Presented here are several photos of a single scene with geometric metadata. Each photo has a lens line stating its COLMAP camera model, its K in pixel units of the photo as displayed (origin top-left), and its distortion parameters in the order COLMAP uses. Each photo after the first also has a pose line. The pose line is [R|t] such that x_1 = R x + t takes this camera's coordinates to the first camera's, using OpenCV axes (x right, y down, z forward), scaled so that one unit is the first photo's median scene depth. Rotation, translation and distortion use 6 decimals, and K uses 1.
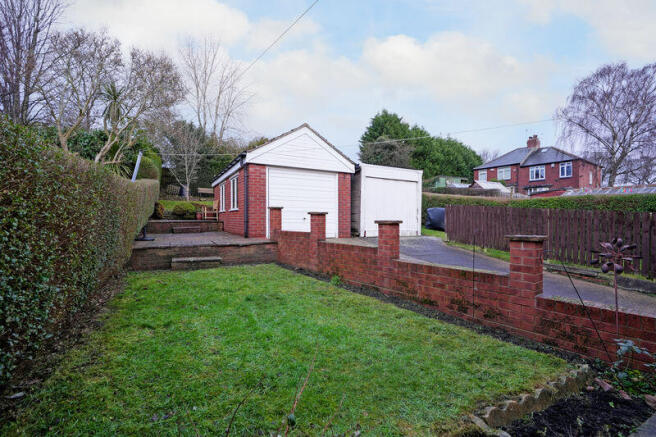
lens RADIAL K [[299.0, 0, 325.9], [0, 299.0, 221.4], [0, 0, 1]] dist [-0.008907, 0.002068]
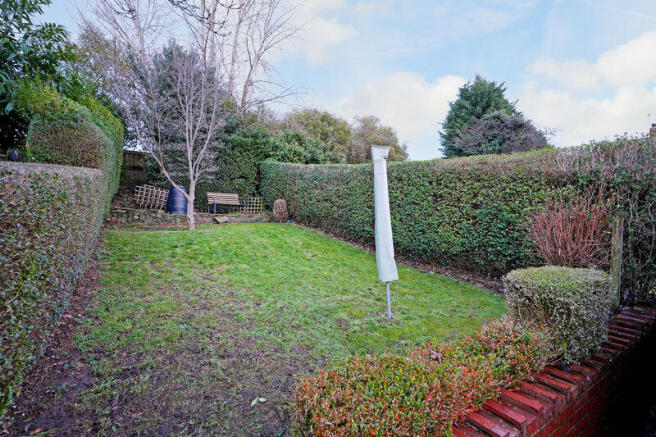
lens RADIAL K [[299.0, 0, 332.7], [0, 299.0, 214.9], [0, 0, 1]] dist [-0.008907, 0.002068]
pose [[0.995683, -0.002017, 0.092799, -0.300280], [0.004248, 0.999707, -0.023850, -0.071325], [-0.092724, 0.024141, 0.995399, 0.565375]]
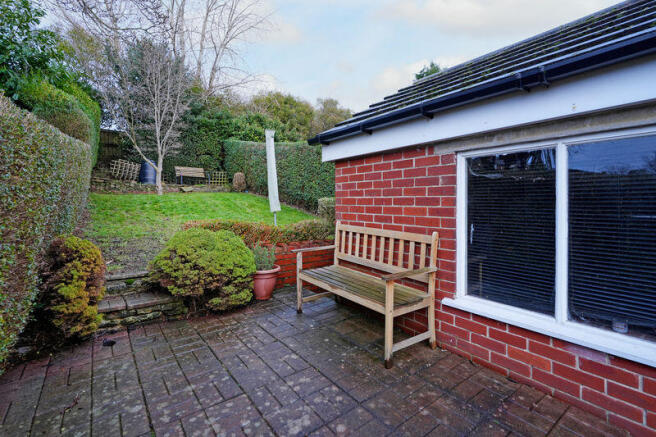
lens RADIAL K [[299.0, 0, 324.9], [0, 299.0, 196.3], [0, 0, 1]] dist [-0.008907, 0.002068]
pose [[0.990487, -0.003561, 0.137561, -0.256695], [0.006124, 0.999815, -0.018213, -0.051968], [-0.137471, 0.018882, 0.990326, 0.473461]]
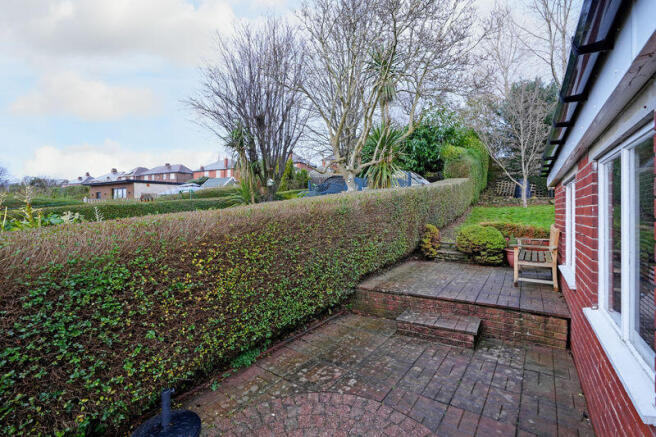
lens RADIAL K [[299.0, 0, 334.1], [0, 299.0, 214.9], [0, 0, 1]] dist [-0.008907, 0.002068]
pose [[0.469177, -0.003035, -0.883099, -0.108923], [0.004322, 0.999990, -0.001141, -0.049862], [0.883094, -0.003282, 0.469185, 0.362888]]
